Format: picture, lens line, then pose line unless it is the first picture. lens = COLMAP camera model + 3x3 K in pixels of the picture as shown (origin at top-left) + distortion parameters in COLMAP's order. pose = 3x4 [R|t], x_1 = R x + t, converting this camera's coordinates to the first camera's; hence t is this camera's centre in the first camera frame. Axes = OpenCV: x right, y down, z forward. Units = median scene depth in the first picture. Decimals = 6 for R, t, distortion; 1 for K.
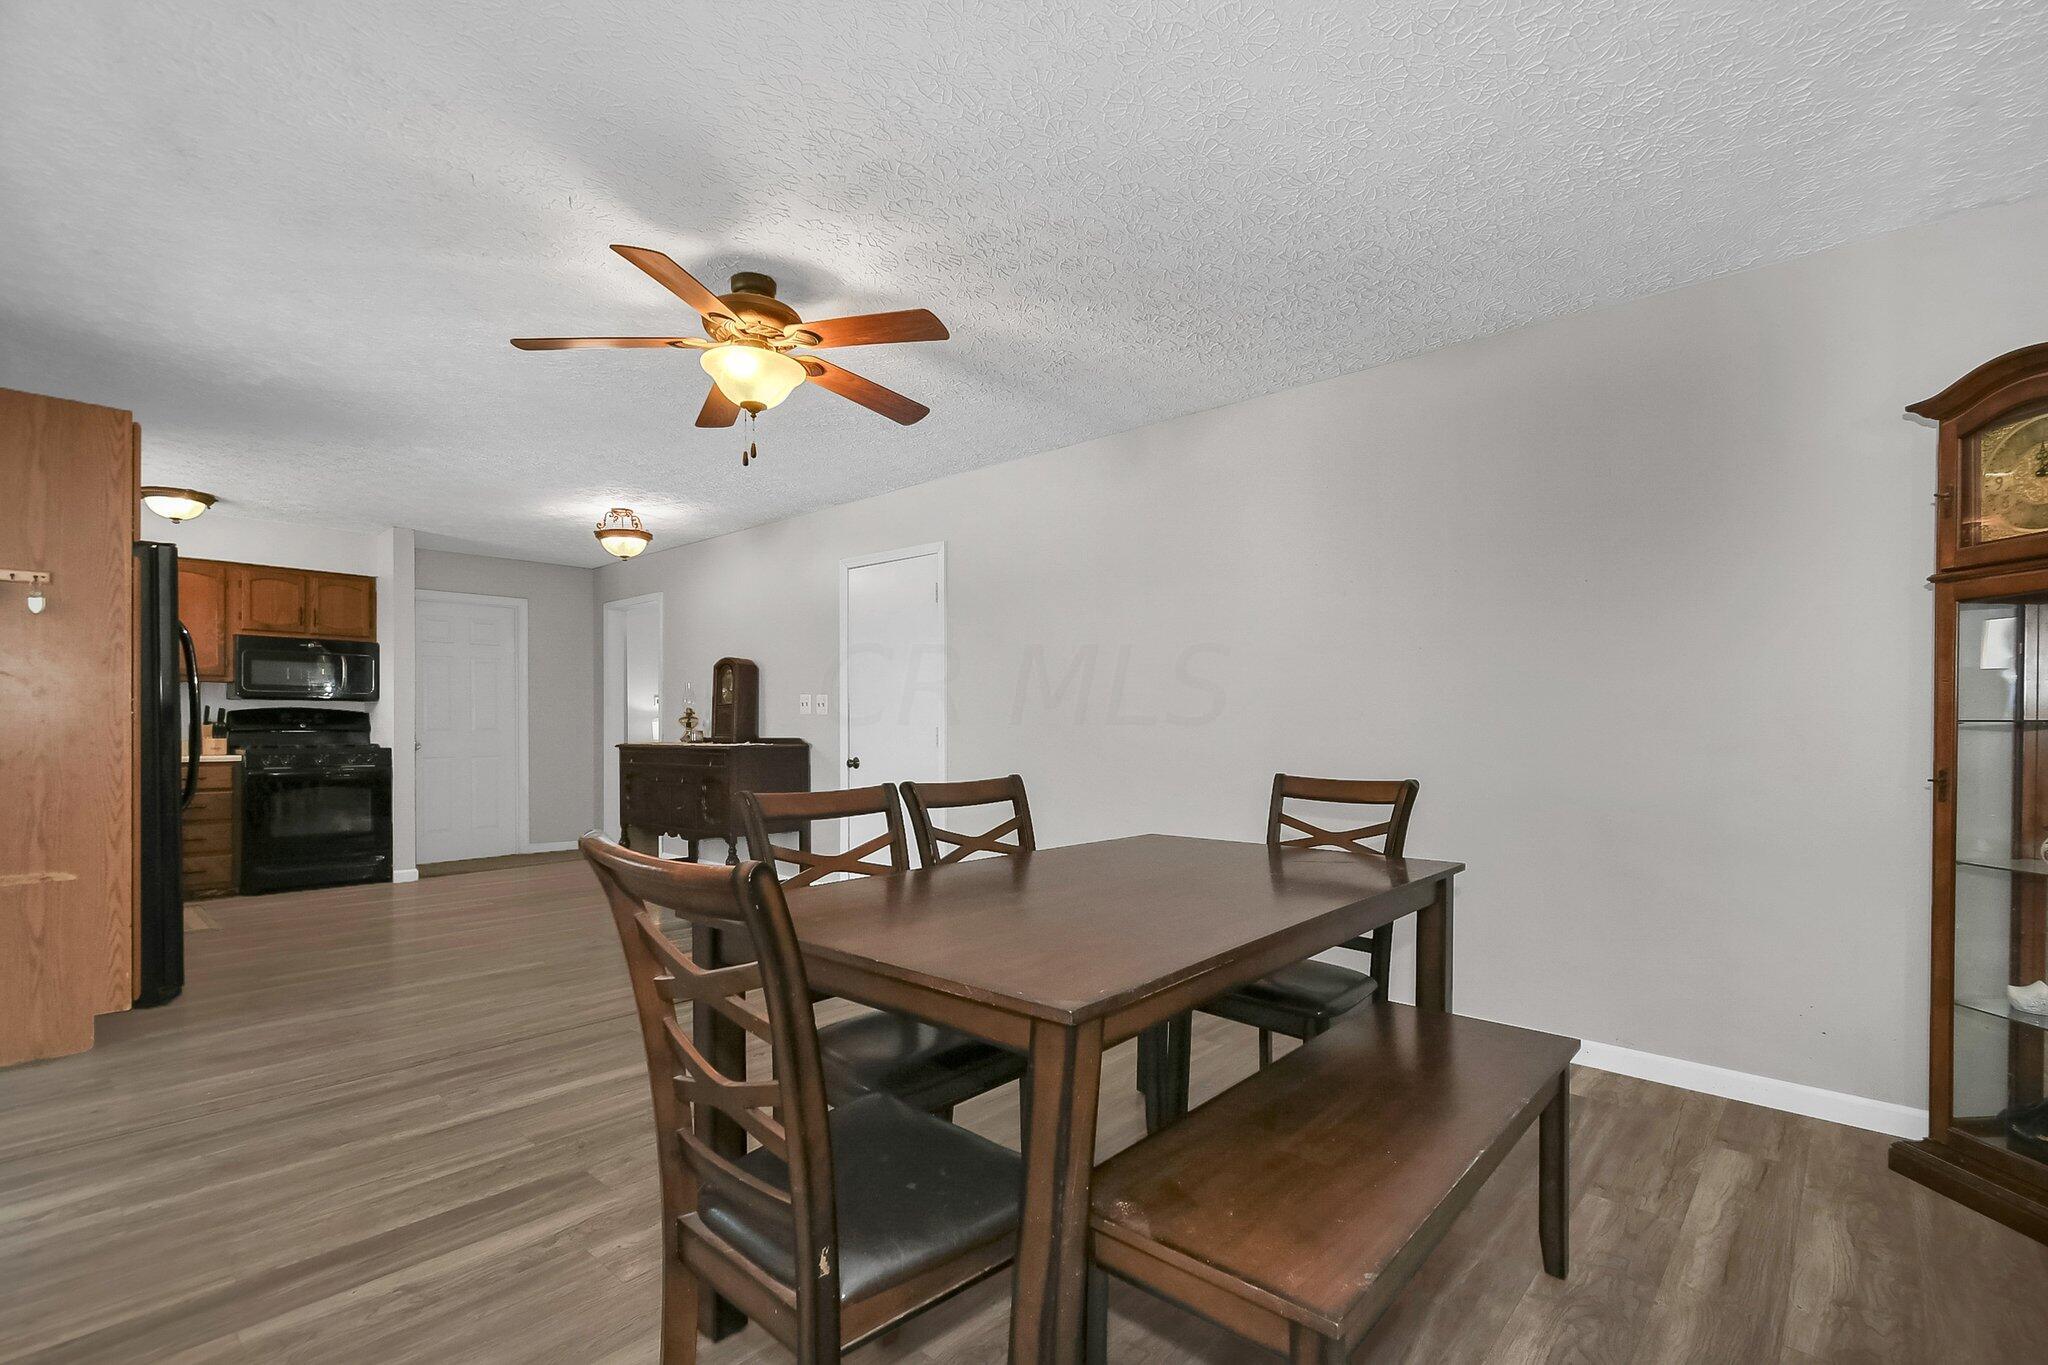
lens RADIAL K [[903.8, 0, 1037.1], [0, 903.8, 732.3], [0, 0, 1]] dist [0.017095, -0.009209]
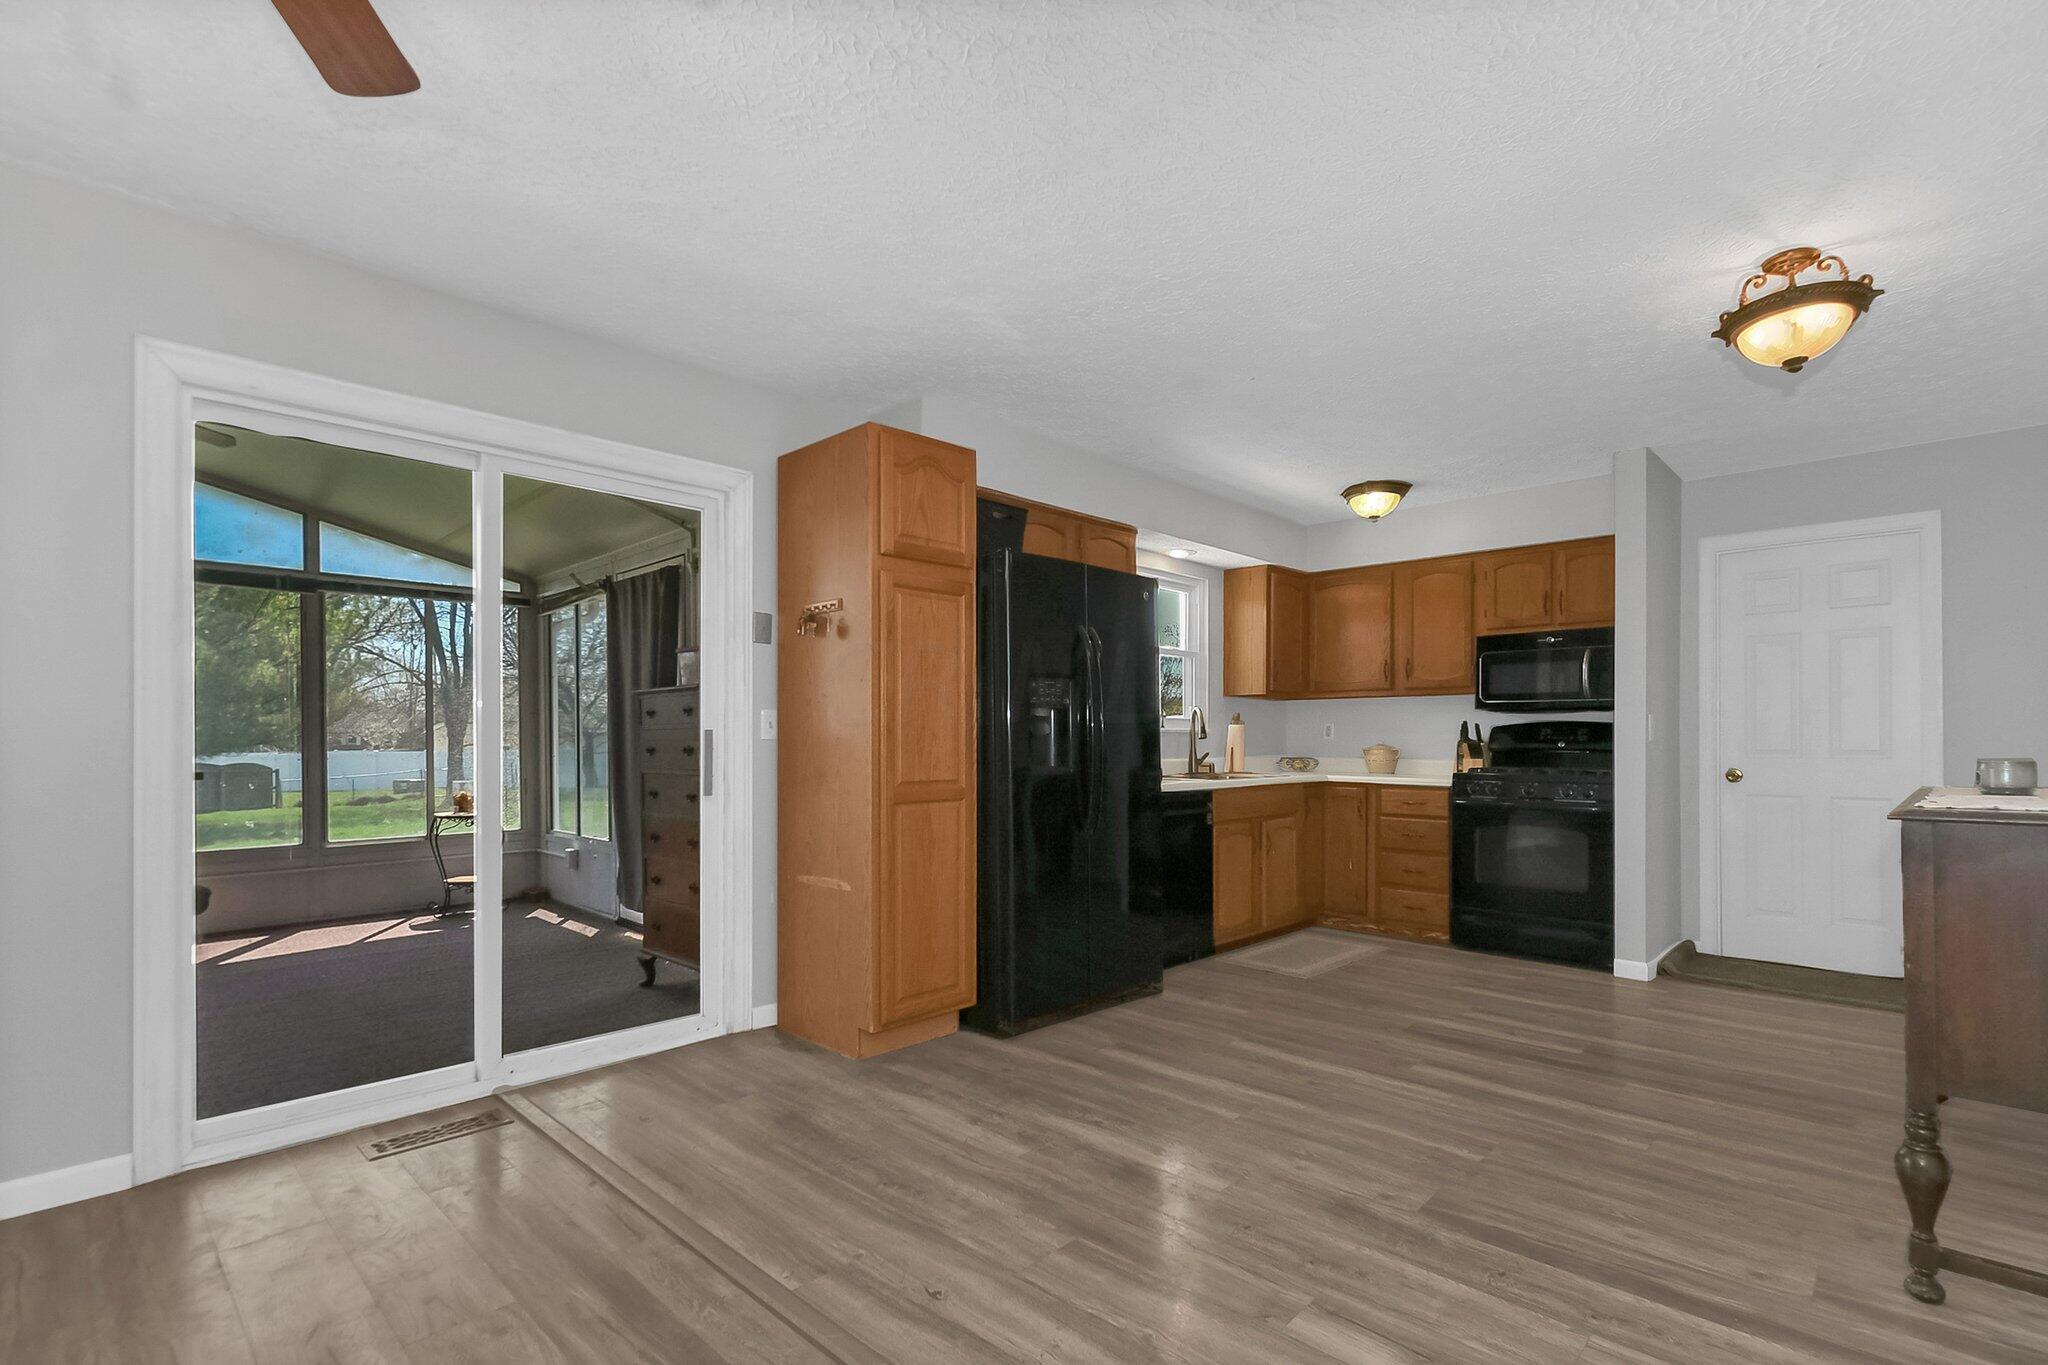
lens RADIAL K [[943.7, 0, 1064.7], [0, 943.7, 744.6], [0, 0, 1]] dist [0.011536, 0.000246]
pose [[-0.023419, 0.002251, -0.999723, 0.010270], [-0.008652, 0.999960, 0.002454, -0.005622], [0.999688, 0.008707, -0.023398, 0.629787]]
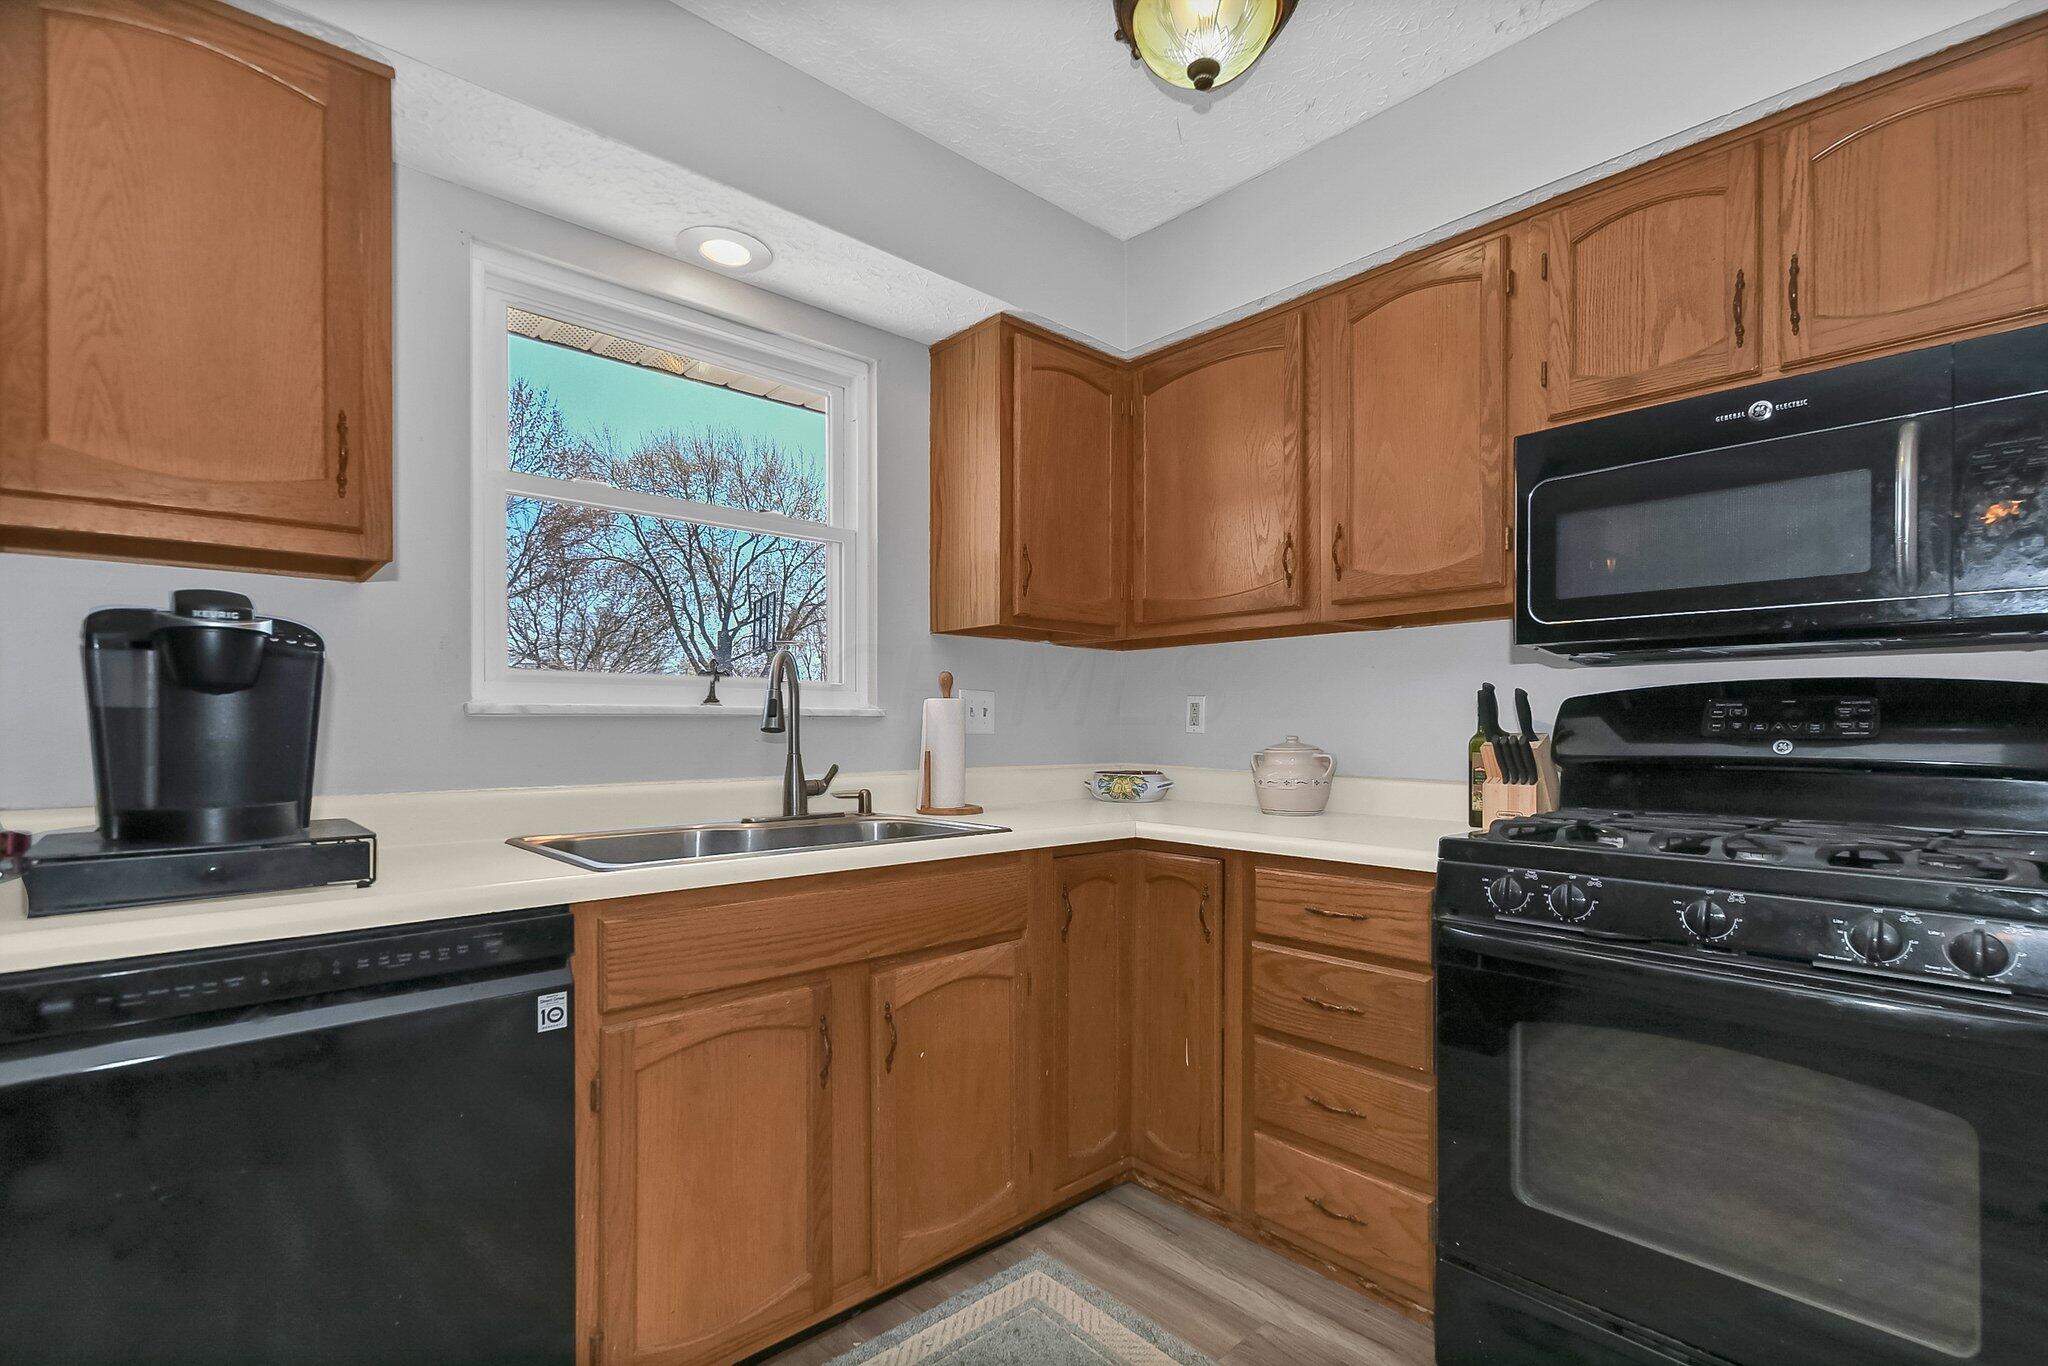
lens RADIAL K [[933.2, 0, 1050.1], [0, 933.2, 733.4], [0, 0, 1]] dist [0.006913, 0.000164]
pose [[-0.086948, 0.001919, -0.996211, -0.554767], [-0.006875, 0.999973, 0.002526, -0.011012], [0.996189, 0.007069, -0.086933, 0.863774]]
